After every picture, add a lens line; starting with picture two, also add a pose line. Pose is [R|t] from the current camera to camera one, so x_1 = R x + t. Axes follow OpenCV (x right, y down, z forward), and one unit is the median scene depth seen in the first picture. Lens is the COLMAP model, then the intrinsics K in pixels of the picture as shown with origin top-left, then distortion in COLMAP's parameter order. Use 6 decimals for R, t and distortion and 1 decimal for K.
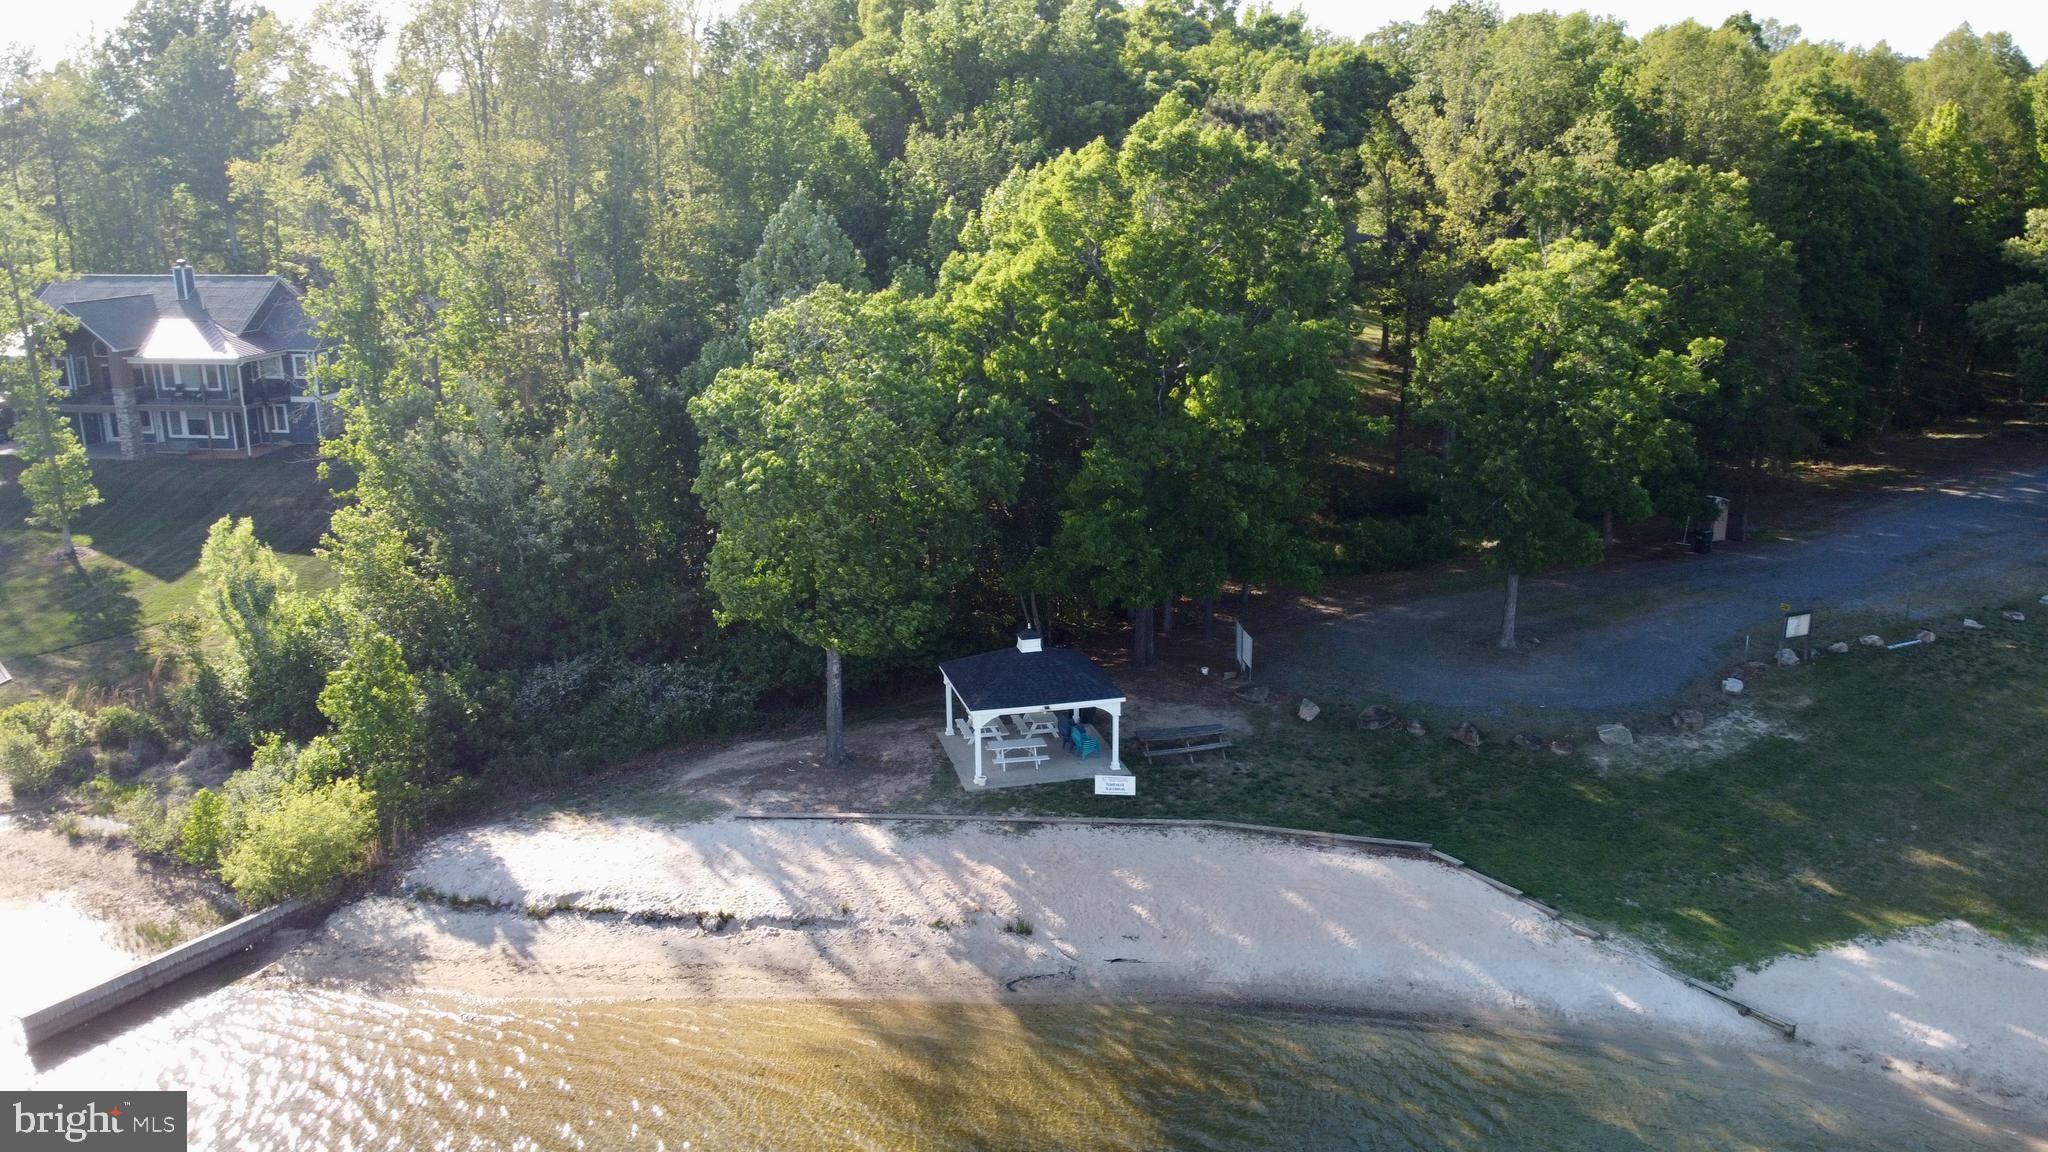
lens RADIAL K [[1486.0, 0, 1039.0], [0, 1486.0, 574.2], [0, 0, 1]] dist [-0.027982, -0.006104]
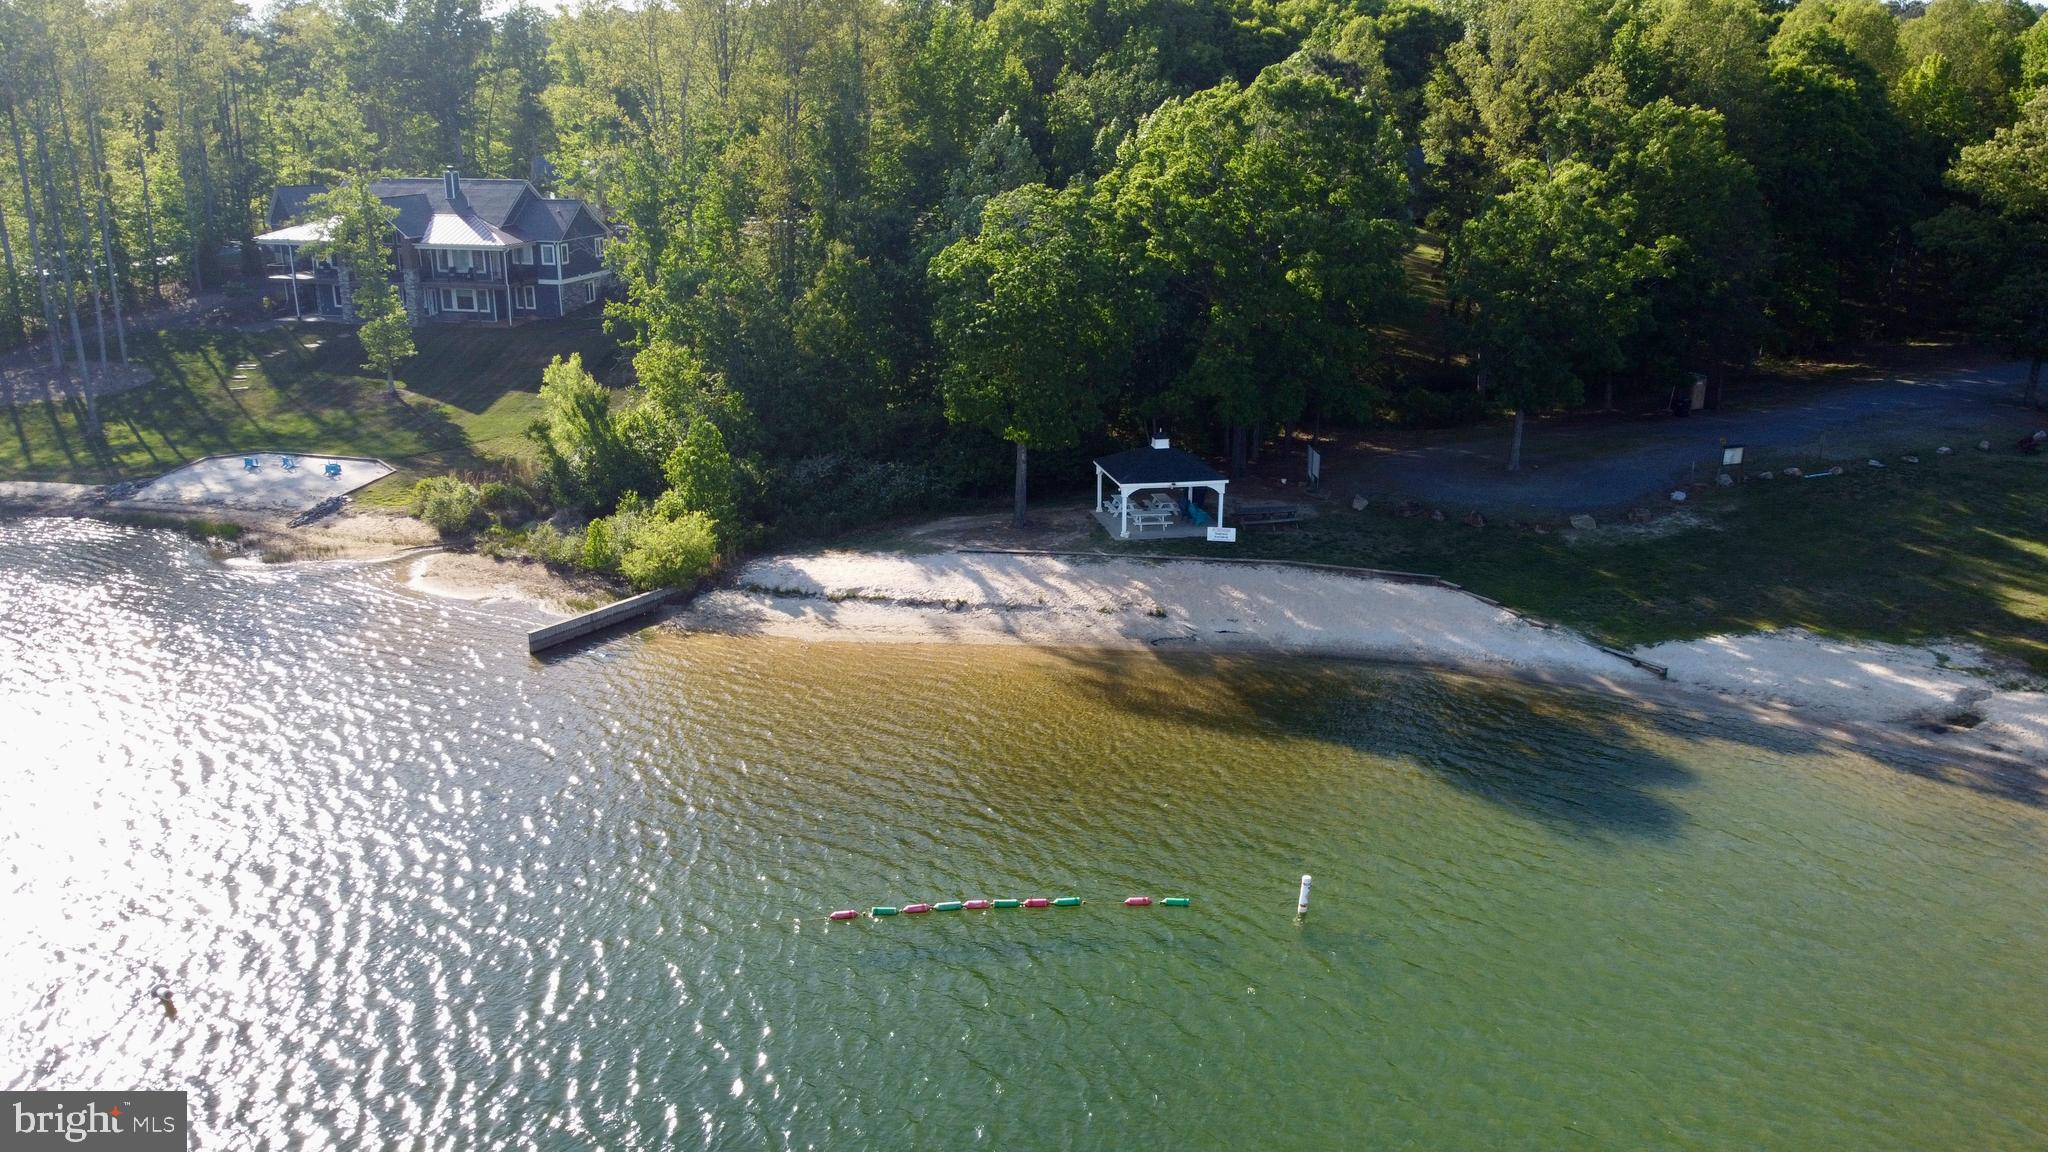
lens RADIAL K [[1486.0, 0, 1014.5], [0, 1486.0, 582.5], [0, 0, 1]] dist [-0.027982, -0.006104]
pose [[0.997886, 0.030758, -0.057252, -0.054910], [-0.027932, 0.998383, 0.049514, 0.103153], [0.058682, -0.047810, 0.997131, -0.381552]]
